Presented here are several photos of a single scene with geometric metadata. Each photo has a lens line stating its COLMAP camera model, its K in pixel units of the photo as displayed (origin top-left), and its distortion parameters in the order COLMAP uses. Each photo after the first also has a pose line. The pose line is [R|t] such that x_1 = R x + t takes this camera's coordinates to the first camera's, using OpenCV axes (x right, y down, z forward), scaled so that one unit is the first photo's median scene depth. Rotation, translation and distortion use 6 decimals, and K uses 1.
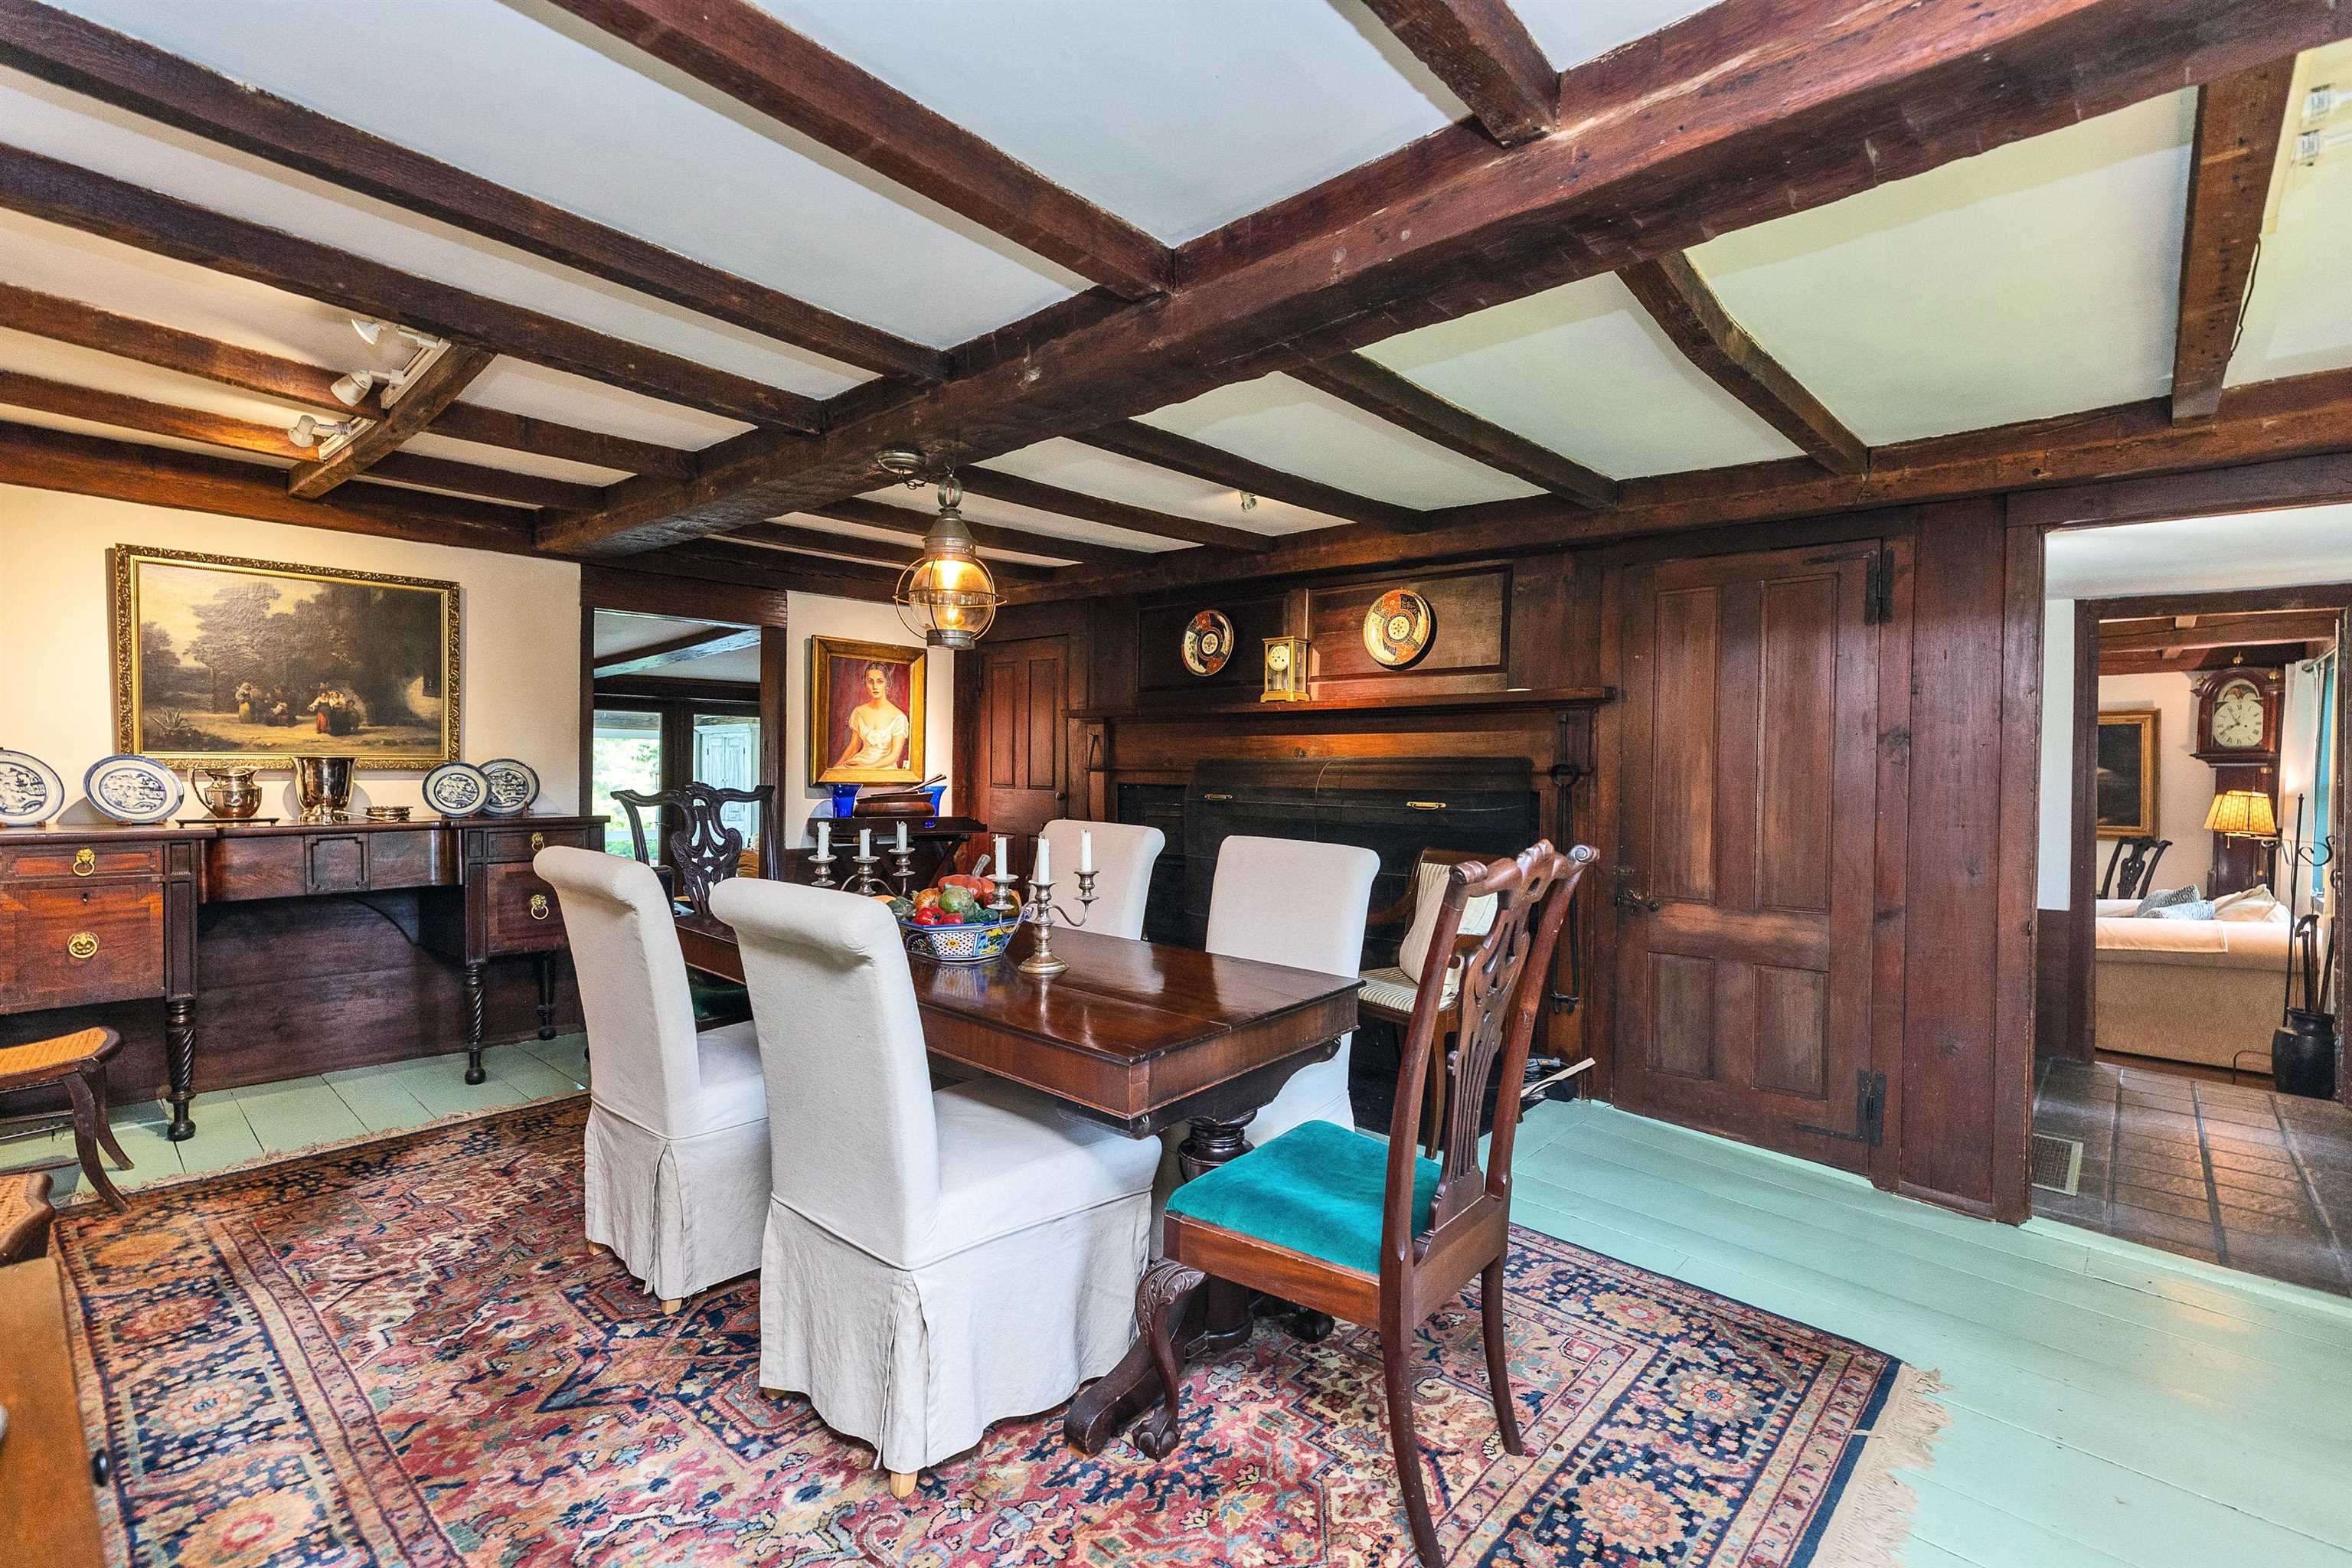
lens RADIAL K [[1046.1, 0, 1165.3], [0, 1046.1, 775.4], [0, 0, 1]] dist [0.002926, 0.000271]
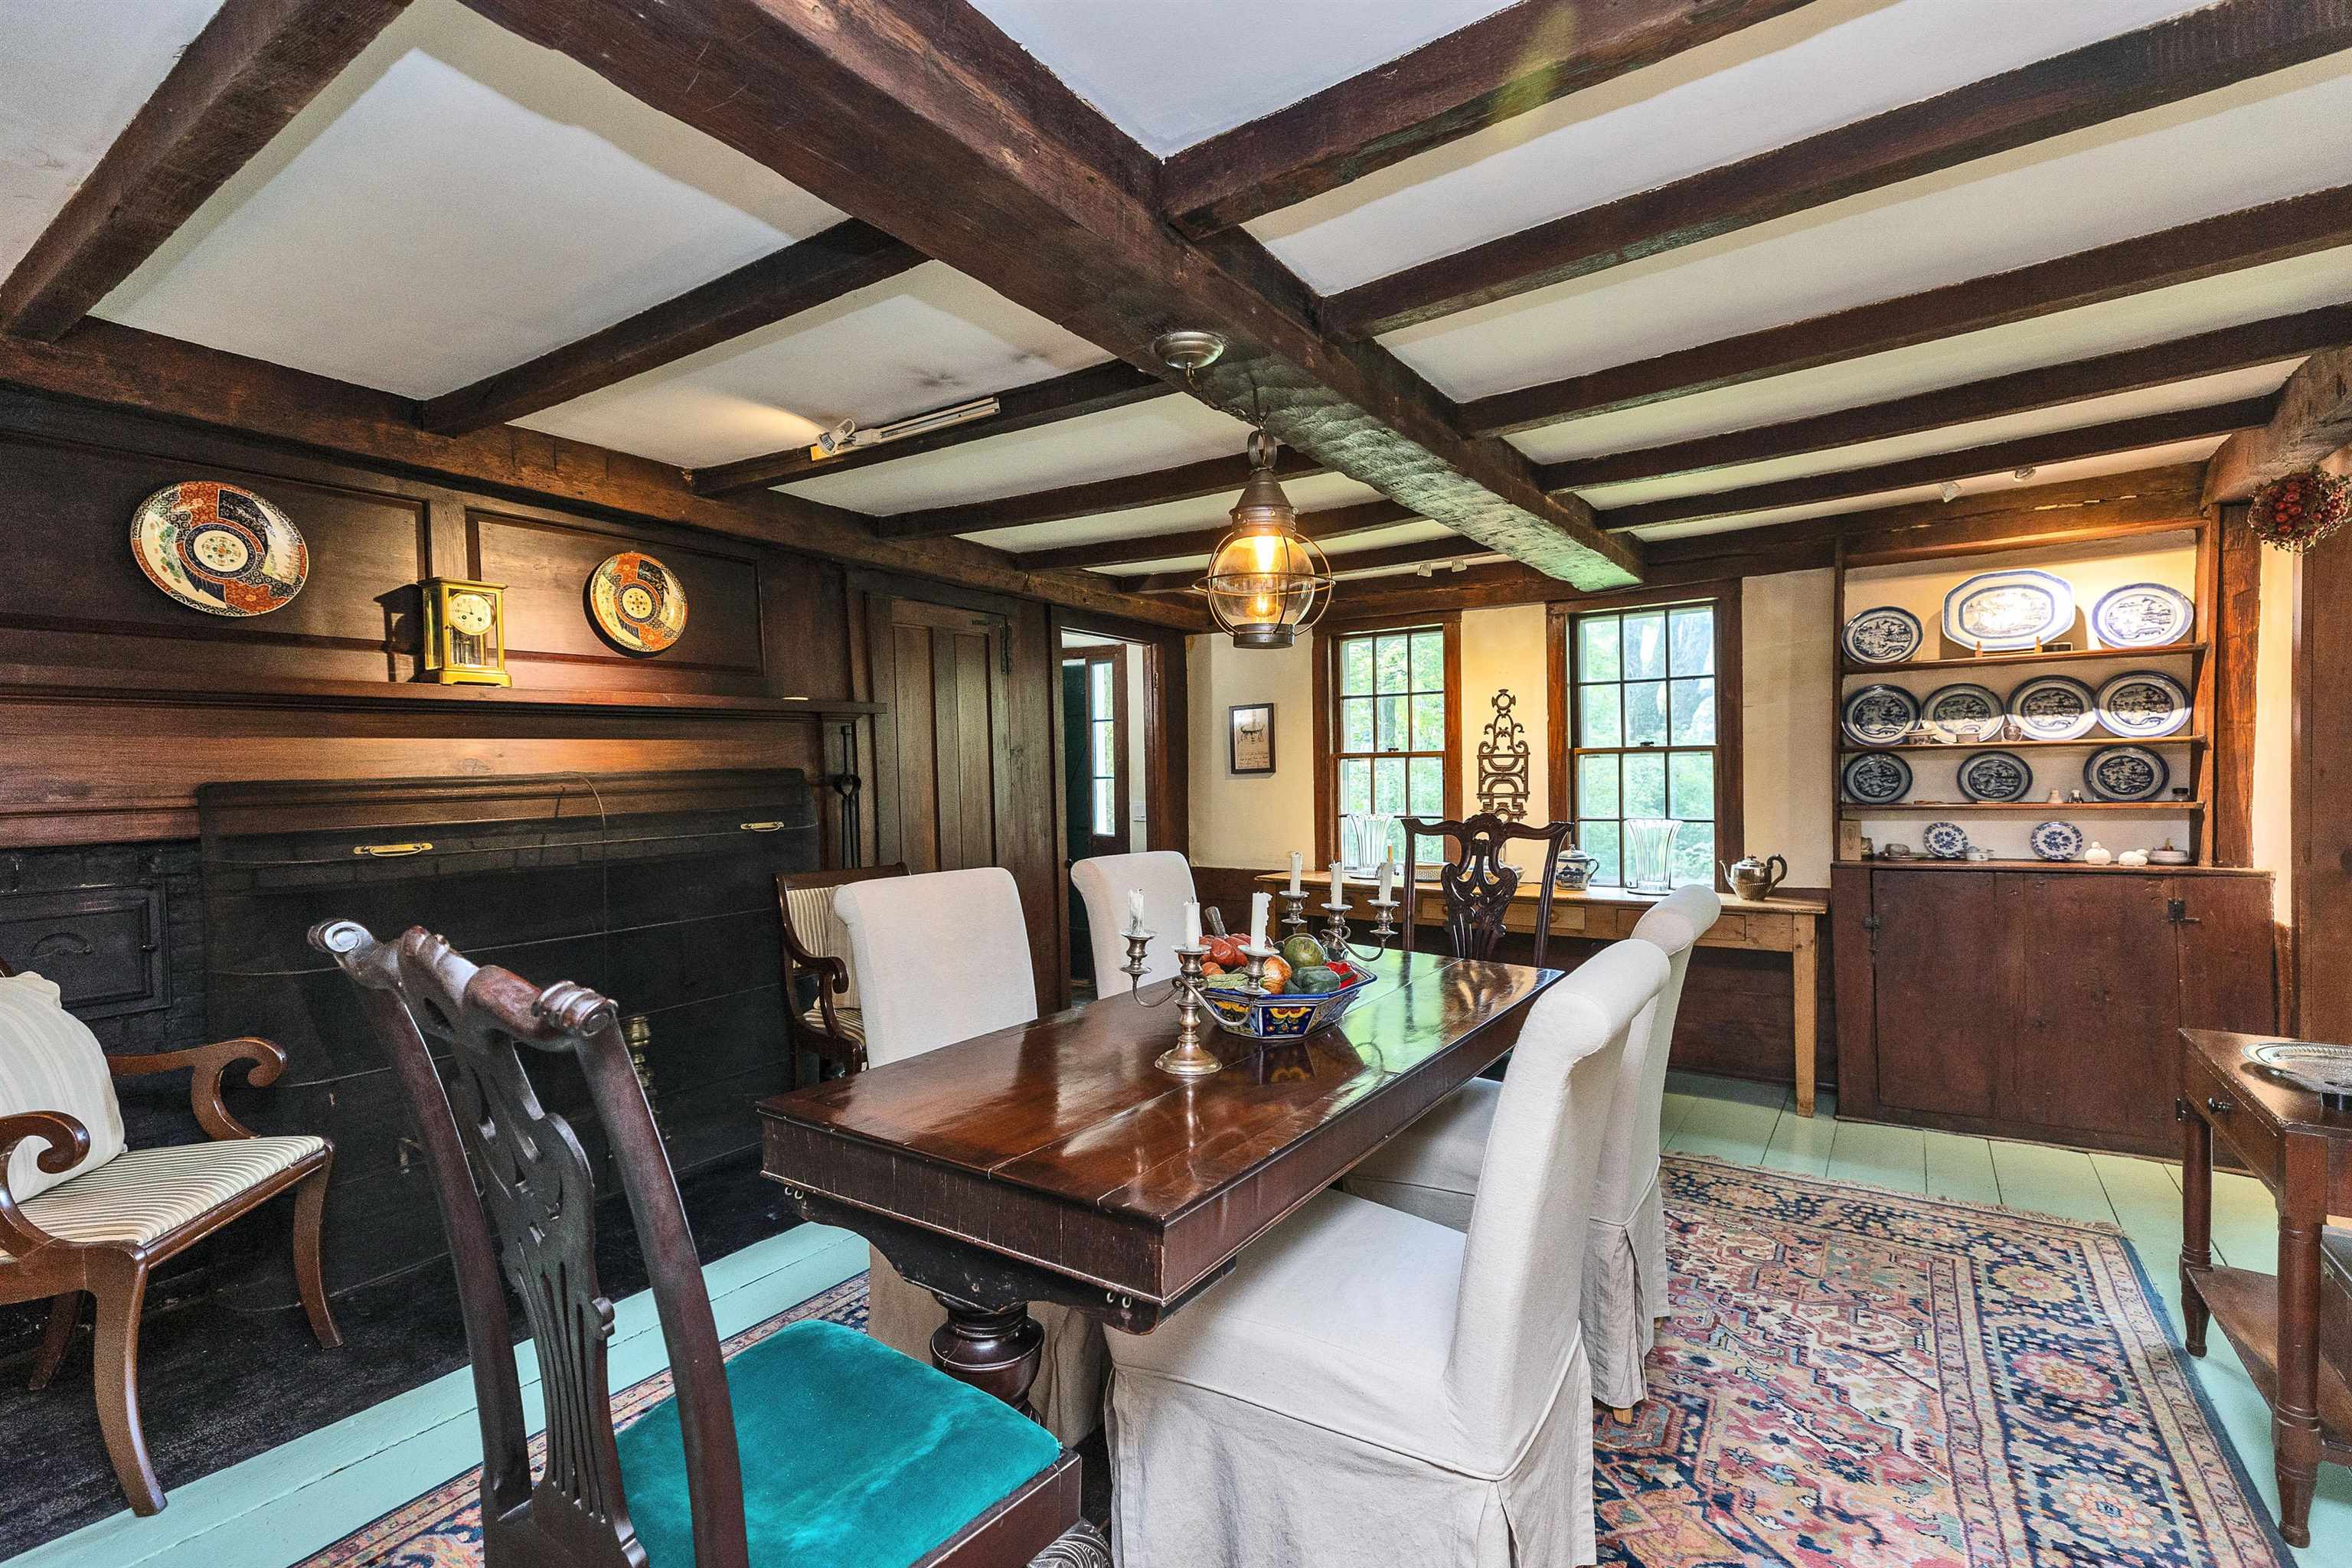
lens RADIAL K [[1046.1, 0, 1165.3], [0, 1046.1, 775.4], [0, 0, 1]] dist [0.002926, 0.000271]
pose [[-0.129700, -0.025411, 0.991228, -1.379057], [0.012050, 0.999557, 0.027202, -0.070059], [-0.991480, 0.015472, -0.129337, 1.649066]]
